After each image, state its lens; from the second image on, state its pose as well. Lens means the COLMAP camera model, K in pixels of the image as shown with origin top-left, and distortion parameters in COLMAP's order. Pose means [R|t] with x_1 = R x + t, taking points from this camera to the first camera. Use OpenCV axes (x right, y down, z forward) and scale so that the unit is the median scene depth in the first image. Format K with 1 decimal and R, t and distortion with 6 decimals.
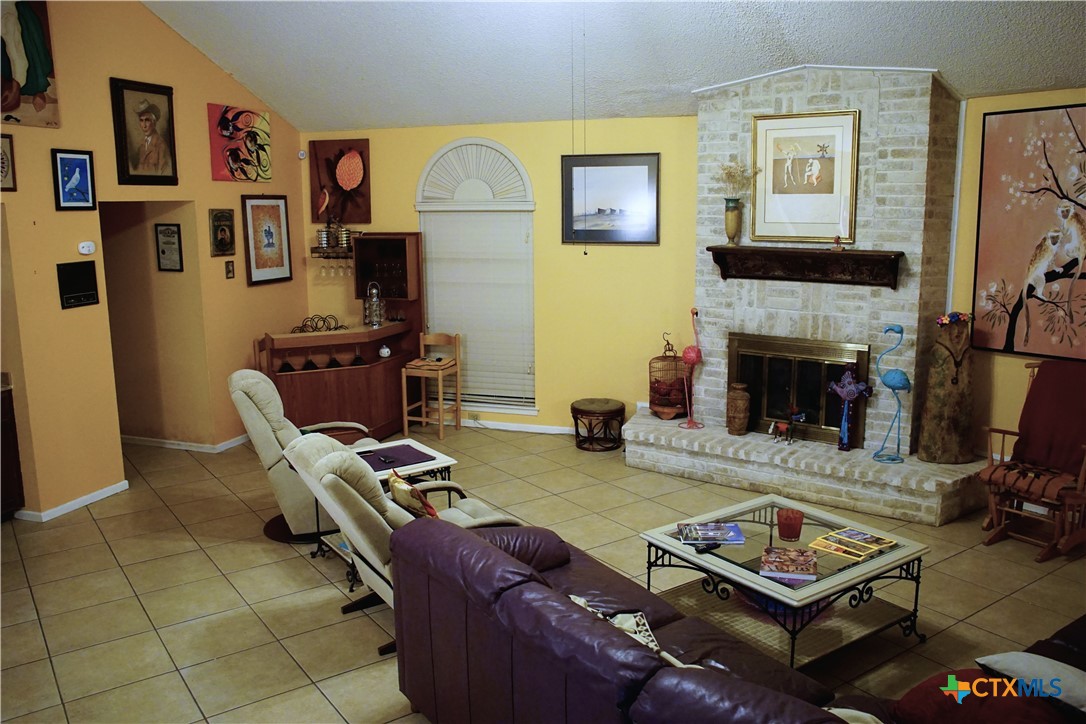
lens RADIAL K [[879.7, 0, 549.3], [0, 879.7, 353.8], [0, 0, 1]] dist [-0.094373, 0.093616]
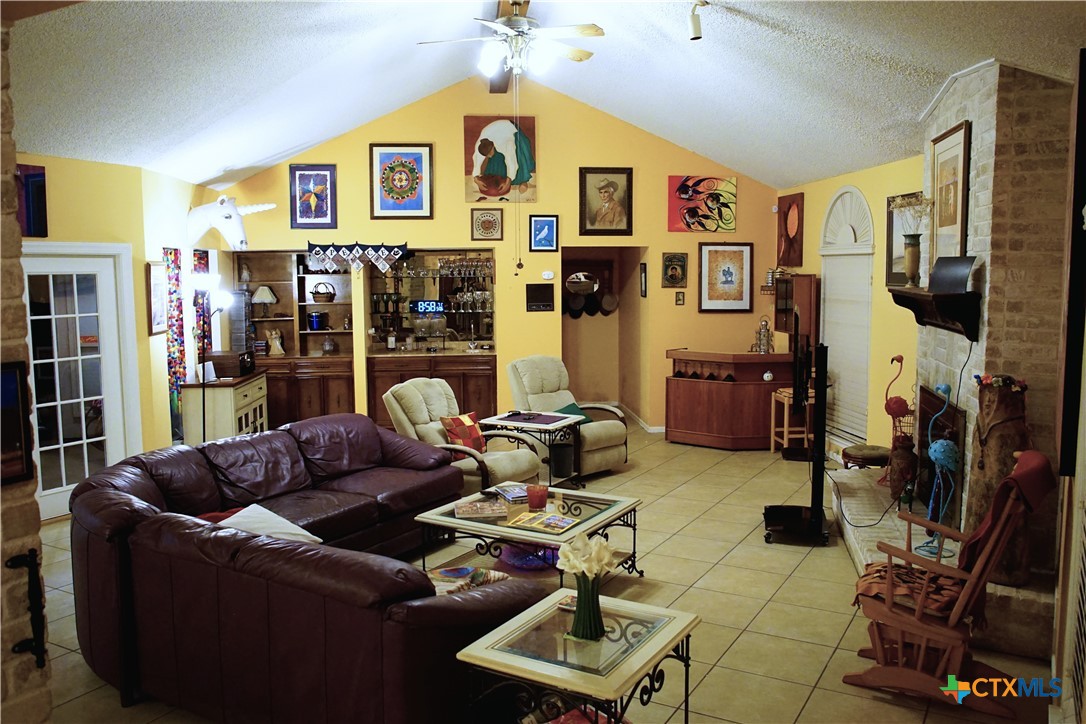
lens RADIAL K [[879.7, 0, 549.3], [0, 879.7, 353.8], [0, 0, 1]] dist [-0.094373, 0.093616]
pose [[0.420729, 0.092040, -0.902505, 0.788961], [-0.153934, 0.987657, 0.028963, -0.022517], [0.894031, 0.126741, 0.429704, 0.269394]]
